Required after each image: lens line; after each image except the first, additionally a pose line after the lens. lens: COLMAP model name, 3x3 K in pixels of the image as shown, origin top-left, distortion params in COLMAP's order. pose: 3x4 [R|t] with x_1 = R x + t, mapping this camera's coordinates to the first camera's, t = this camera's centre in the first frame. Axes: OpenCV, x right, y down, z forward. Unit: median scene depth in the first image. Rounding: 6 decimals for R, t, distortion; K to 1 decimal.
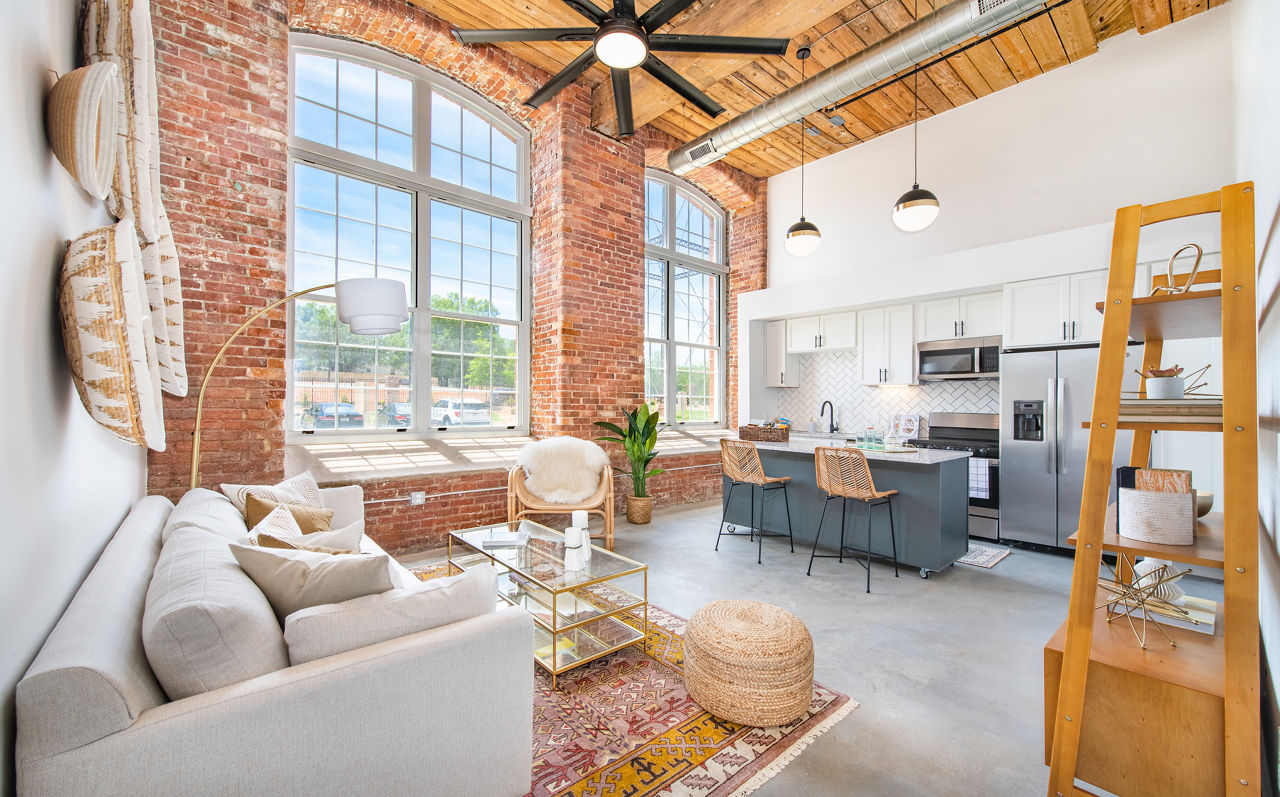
lens RADIAL K [[499.7, 0, 637.2], [0, 499.7, 383.8], [0, 0, 1]] dist [-0.000958, -0.000128]
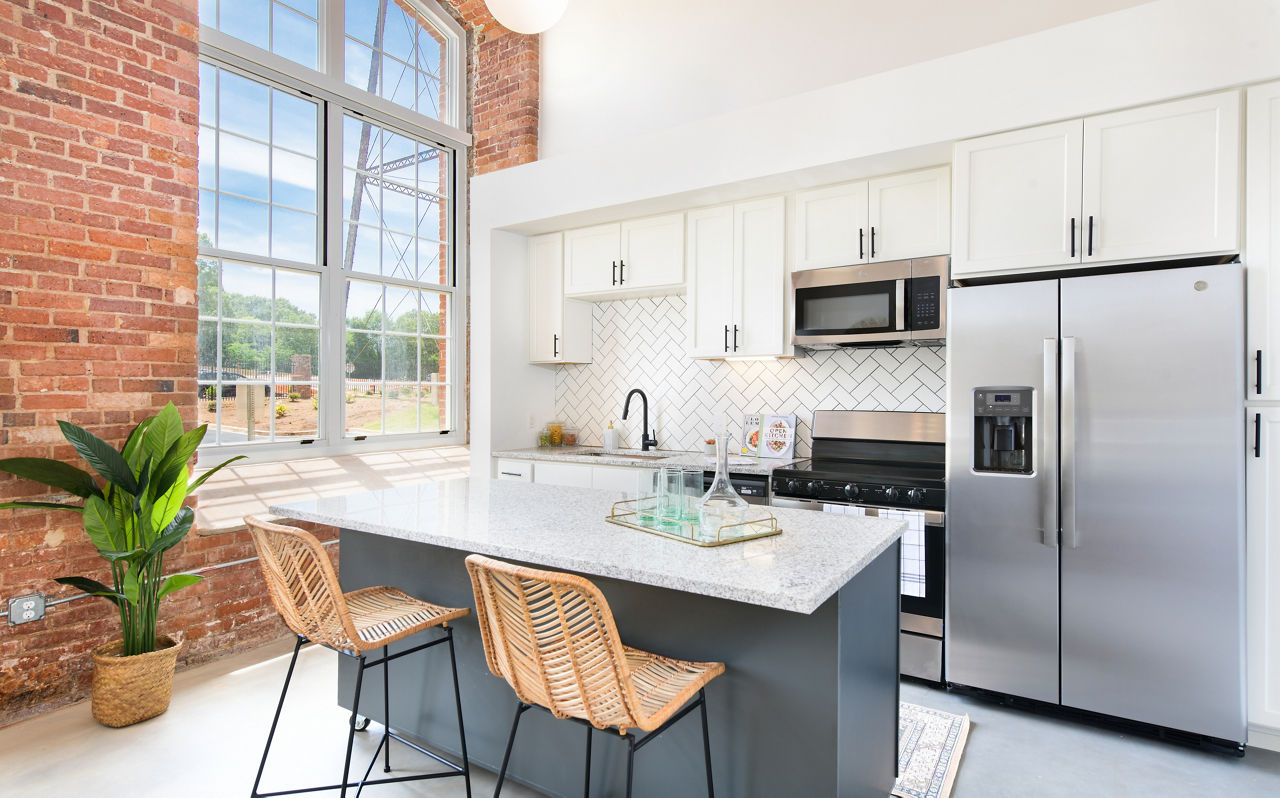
lens RADIAL K [[663.4, 0, 631.9], [0, 663.4, 377.7], [0, 0, 1]] dist [0.001033, -0.000087]
pose [[0.966714, -0.010686, 0.255635, 0.231007], [0.004372, 0.999672, 0.025253, 0.005755], [-0.255821, -0.023295, 0.966444, 0.389295]]
